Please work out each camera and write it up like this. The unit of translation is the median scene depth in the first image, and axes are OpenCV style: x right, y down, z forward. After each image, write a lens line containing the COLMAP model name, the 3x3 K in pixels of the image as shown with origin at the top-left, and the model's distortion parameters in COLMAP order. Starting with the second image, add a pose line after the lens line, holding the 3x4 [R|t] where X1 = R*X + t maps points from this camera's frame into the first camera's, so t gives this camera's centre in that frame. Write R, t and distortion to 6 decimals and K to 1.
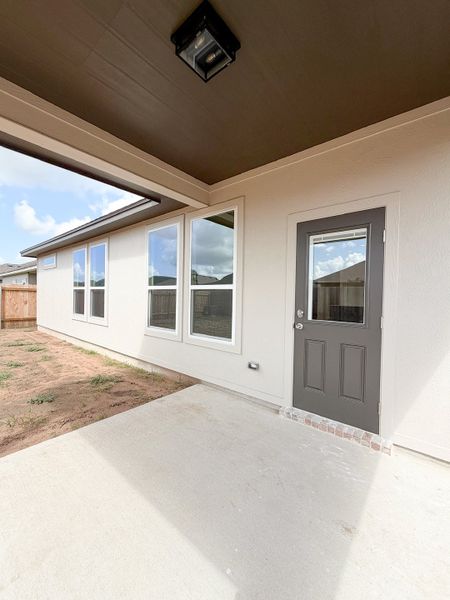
lens RADIAL K [[244.6, 0, 227.1], [0, 244.6, 299.7], [0, 0, 1]] dist [-0.004759, 0.000242]
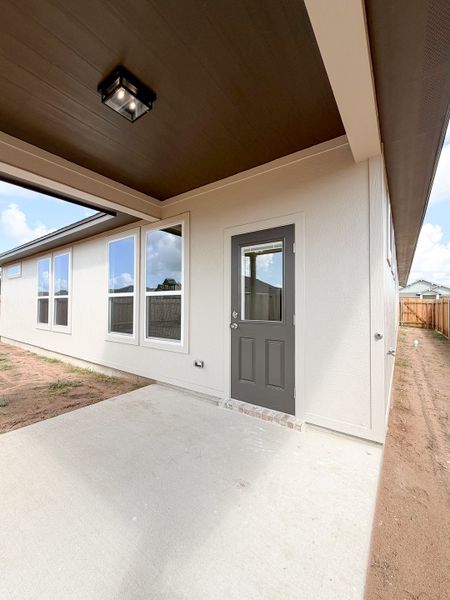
lens RADIAL K [[244.6, 0, 227.8], [0, 244.6, 300.0], [0, 0, 1]] dist [-0.004759, 0.000242]
pose [[0.996880, -0.017236, 0.077021, 0.152933], [0.019546, 0.999378, -0.029342, 0.016989], [-0.076467, 0.030756, 0.996598, -0.118150]]
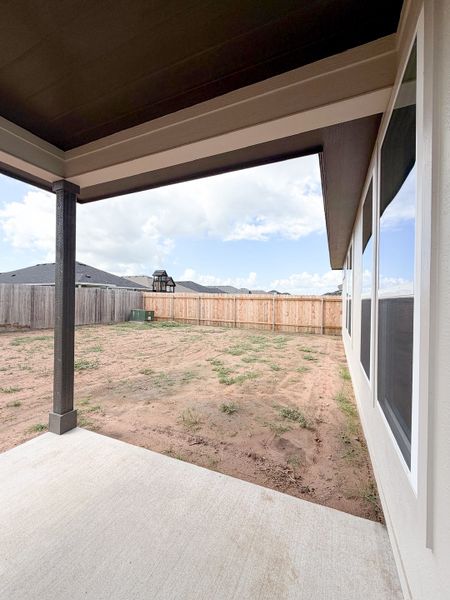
lens RADIAL K [[244.6, 0, 228.8], [0, 244.6, 304.6], [0, 0, 1]] dist [-0.004759, 0.000242]
pose [[0.274894, 0.009663, -0.961426, 0.243766], [-0.028526, 0.999591, 0.001891, -0.035405], [0.961051, 0.026906, 0.275057, 0.720915]]
